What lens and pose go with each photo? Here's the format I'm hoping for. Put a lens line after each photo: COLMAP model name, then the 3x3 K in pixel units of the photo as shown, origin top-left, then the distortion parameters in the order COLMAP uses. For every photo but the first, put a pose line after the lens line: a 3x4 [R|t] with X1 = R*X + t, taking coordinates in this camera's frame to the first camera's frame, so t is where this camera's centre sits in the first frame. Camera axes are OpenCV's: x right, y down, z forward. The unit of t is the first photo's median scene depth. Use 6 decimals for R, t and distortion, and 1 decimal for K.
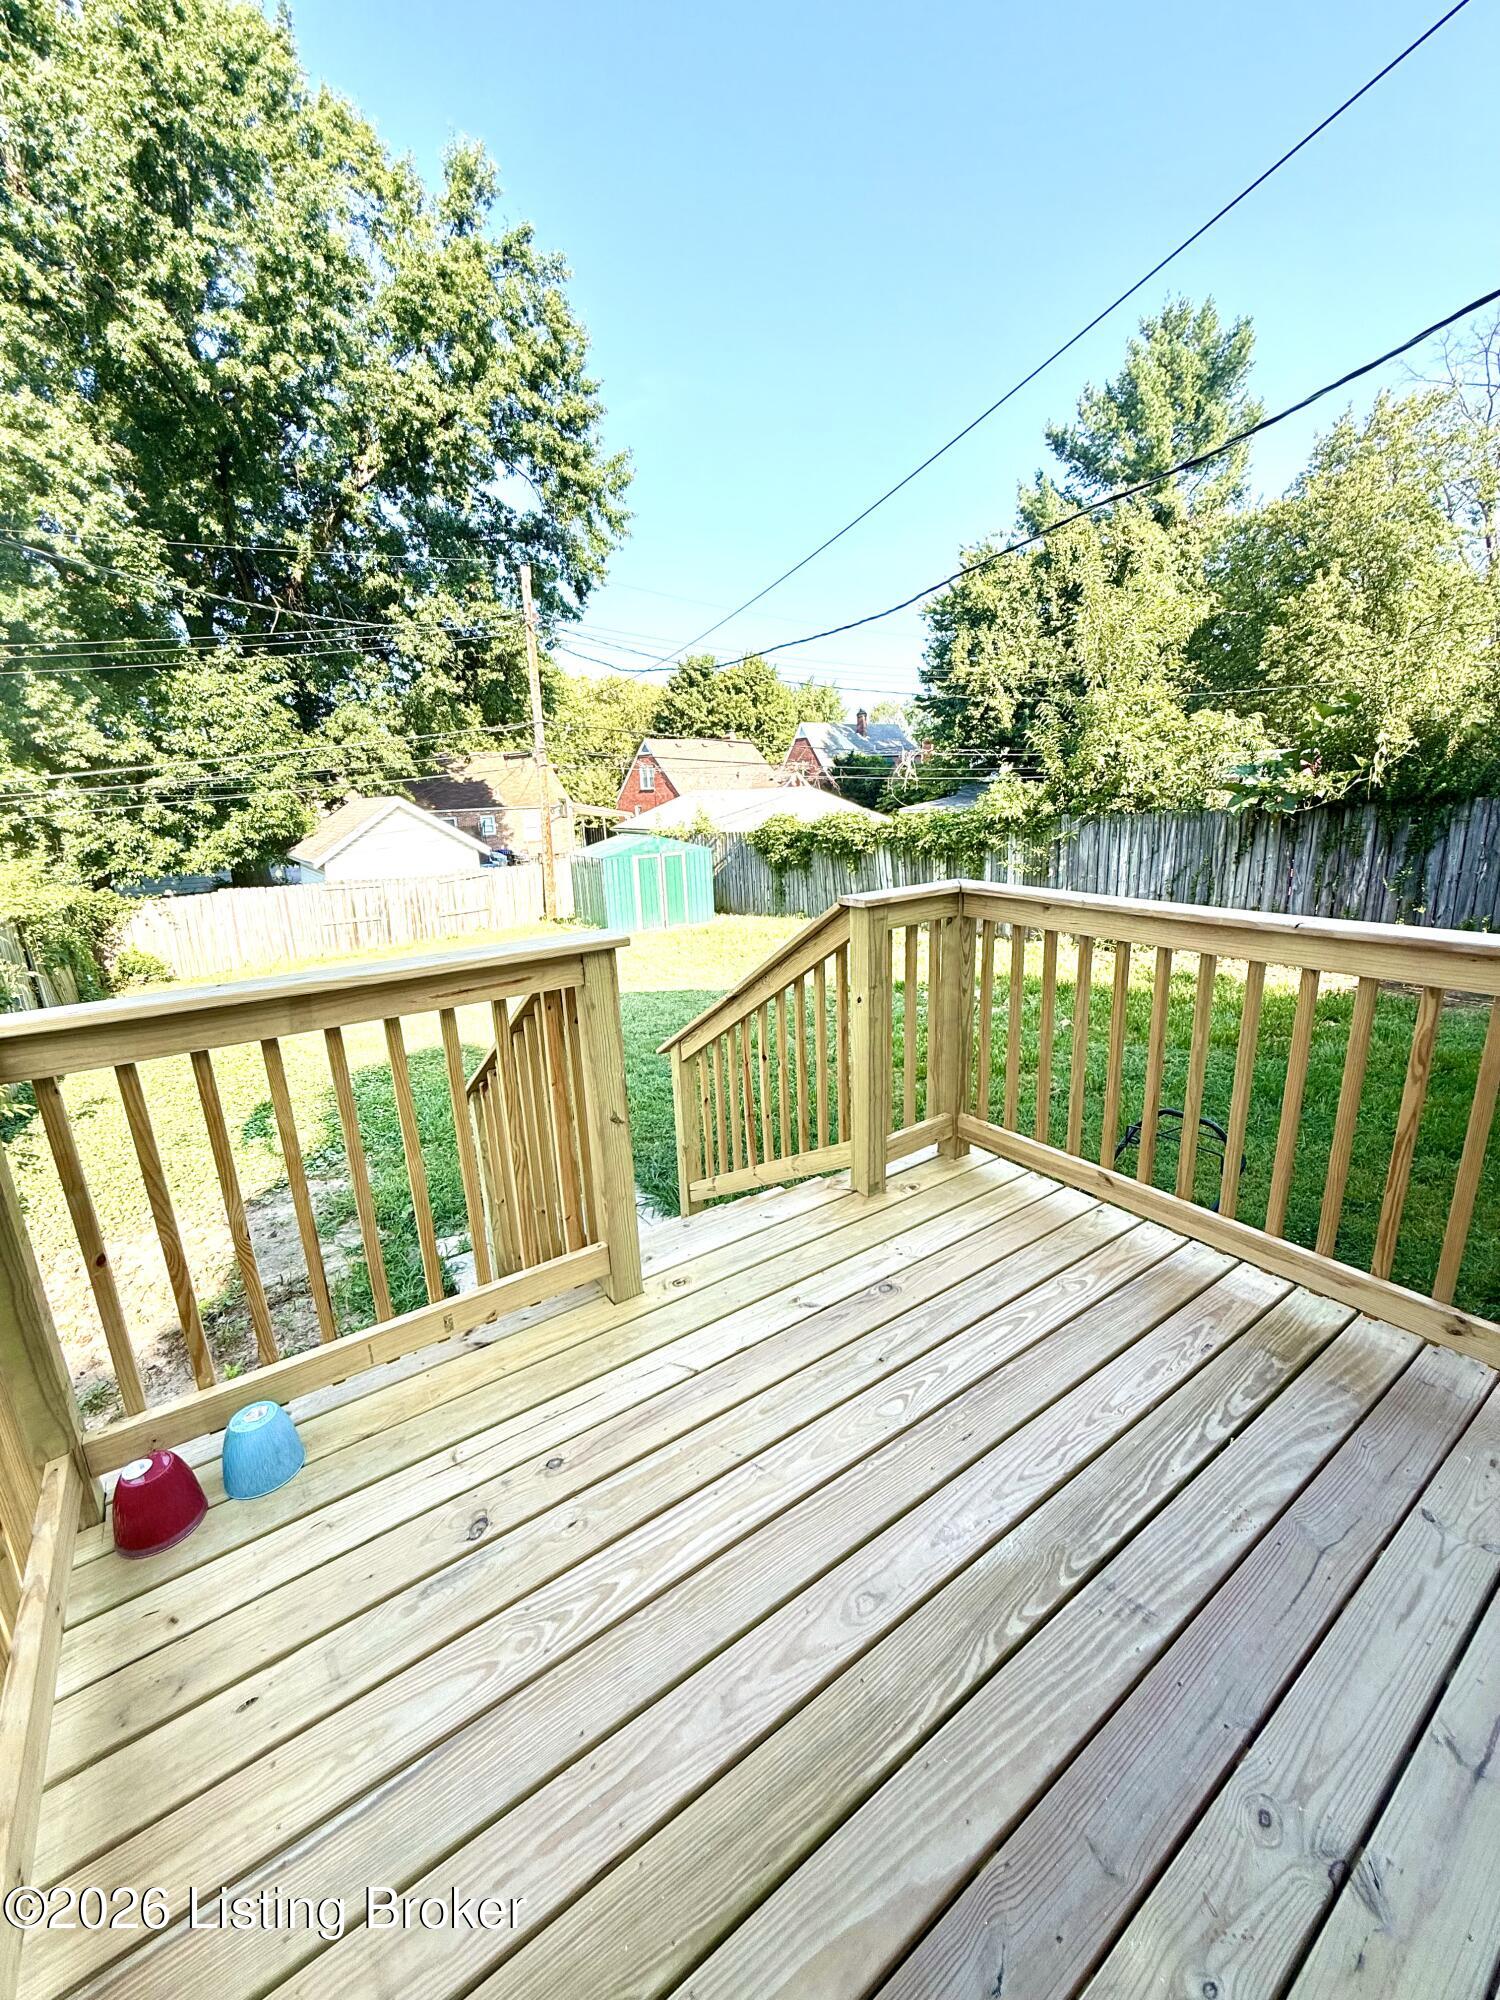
lens RADIAL K [[797.8, 0, 750.1], [0, 797.8, 993.2], [0, 0, 1]] dist [0.000114, 0.000019]
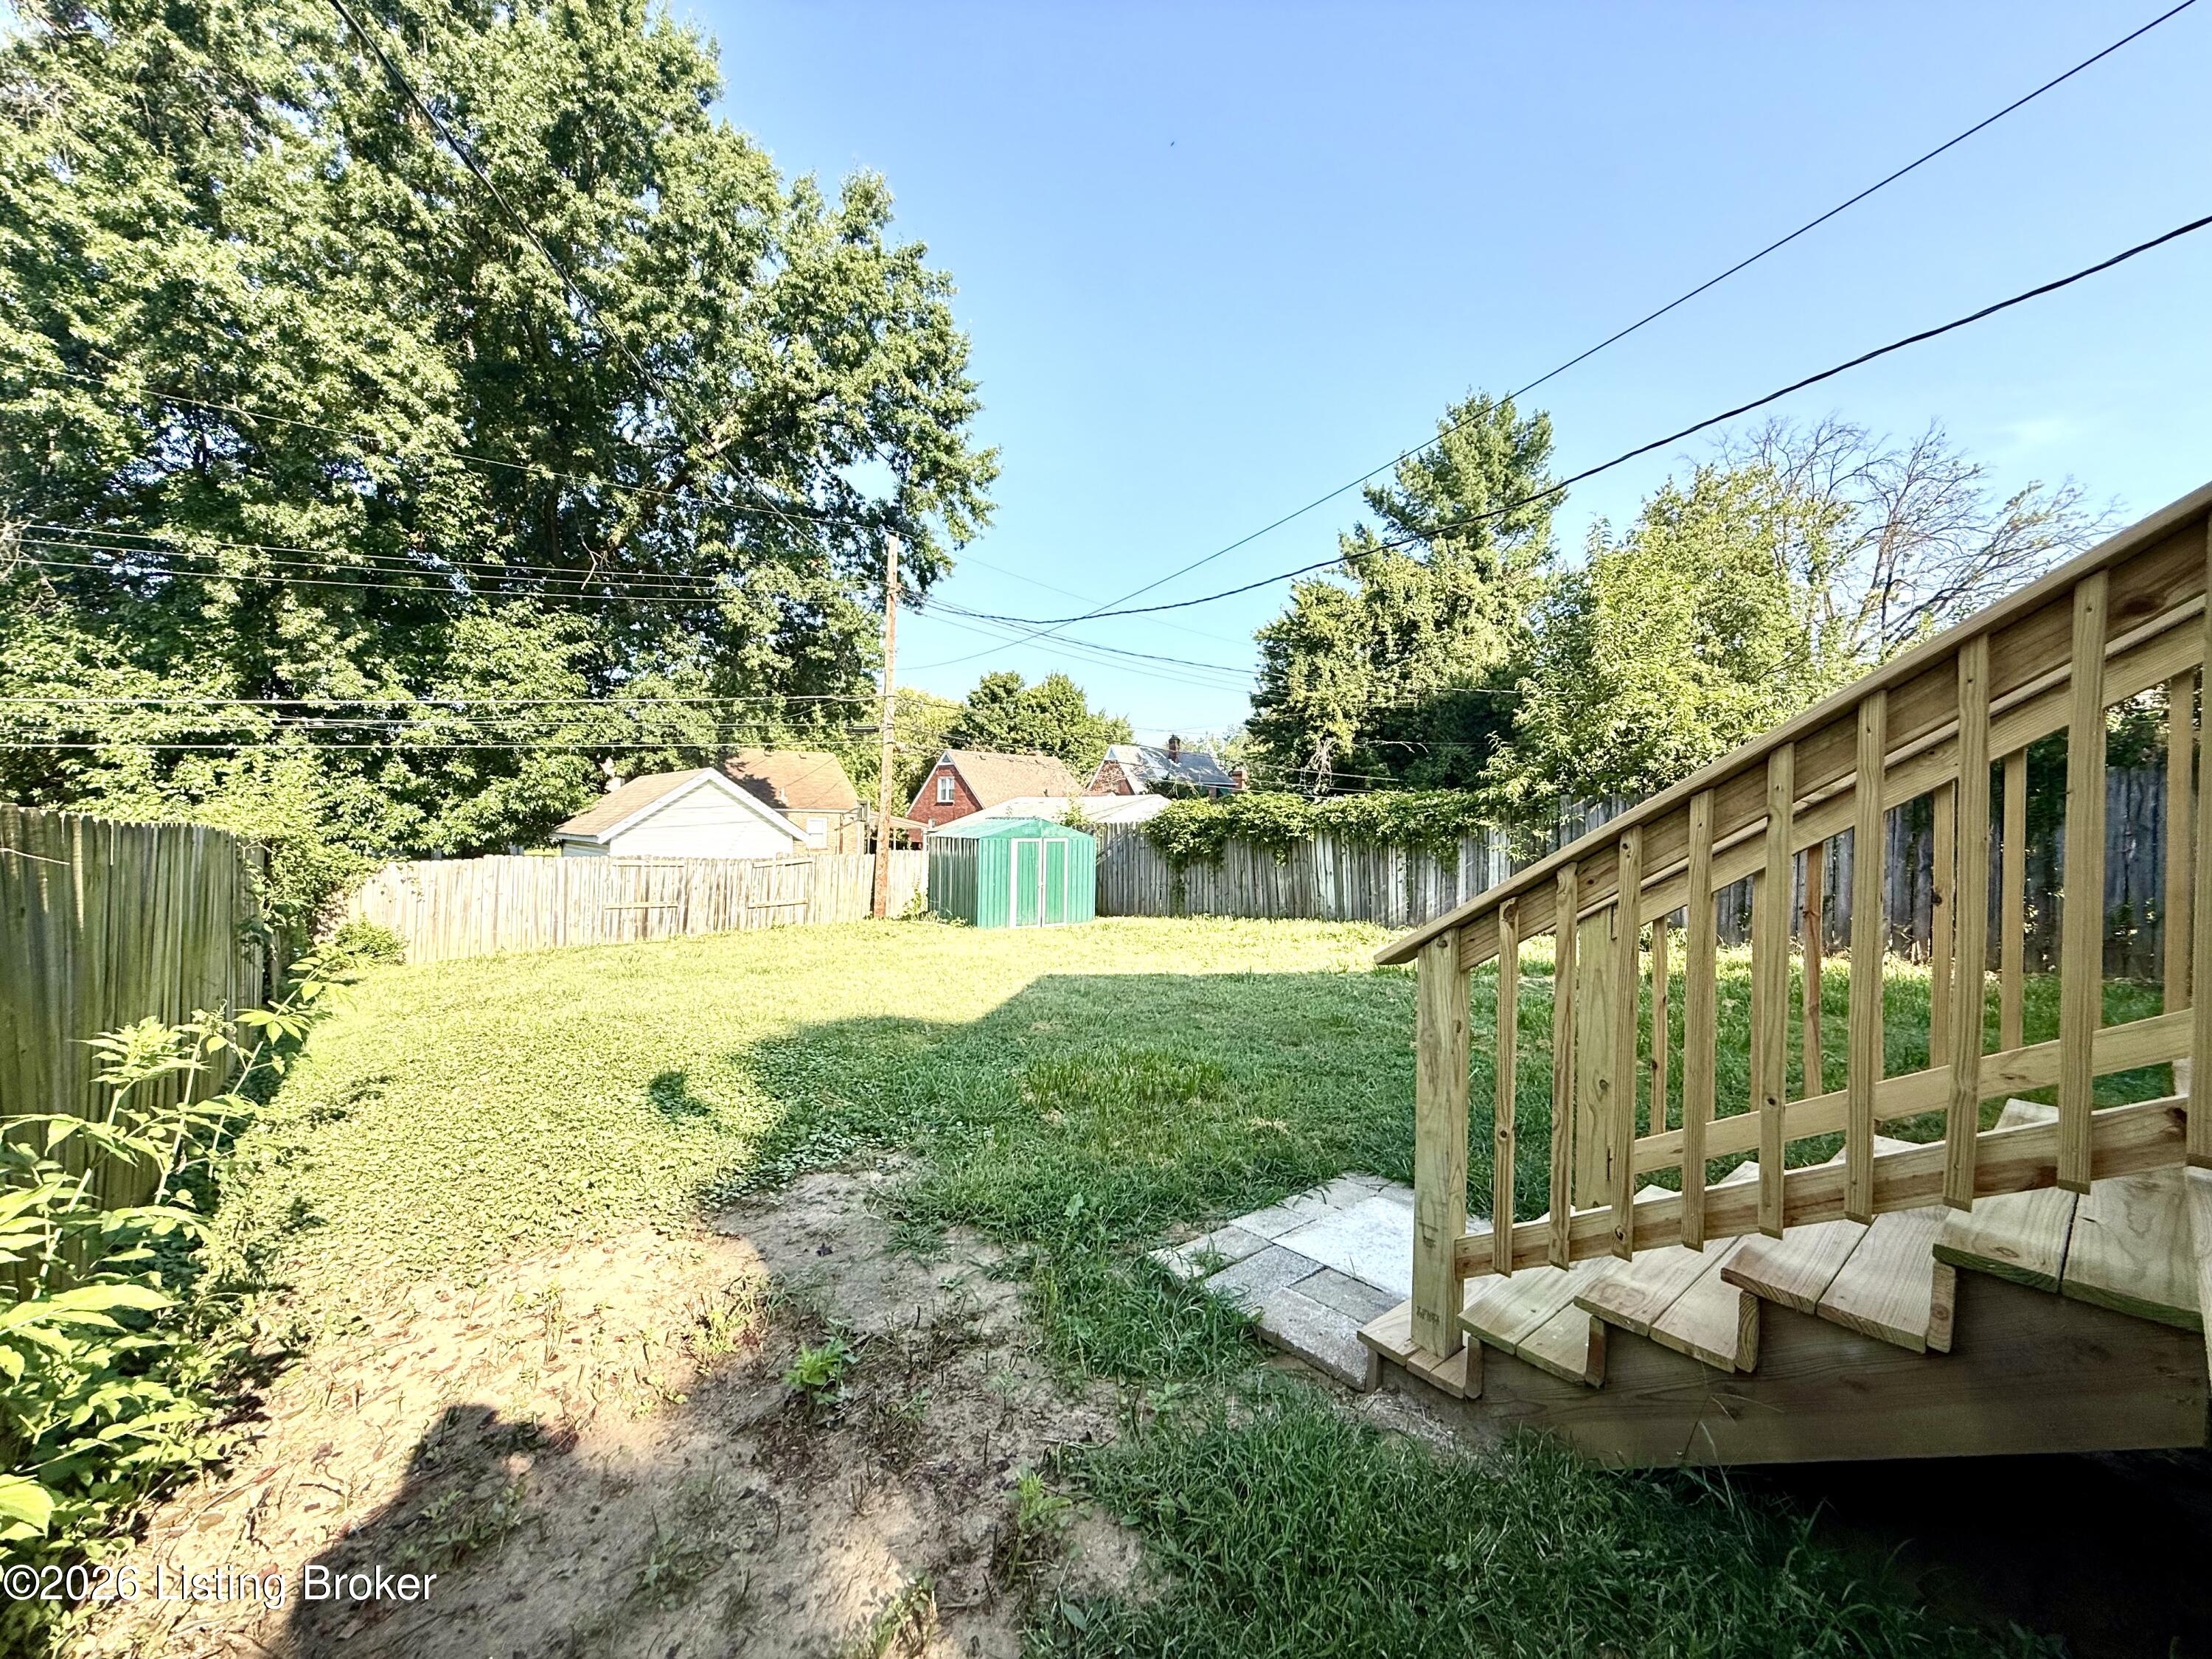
lens RADIAL K [[882.4, 0, 1108.3], [0, 882.4, 825.3], [0, 0, 1]] dist [0.000114, 0.000019]
pose [[0.994497, 0.052340, 0.090759, -0.098940], [-0.028619, 0.969040, -0.245239, 0.031648], [-0.100785, 0.241292, 0.965205, 0.058451]]
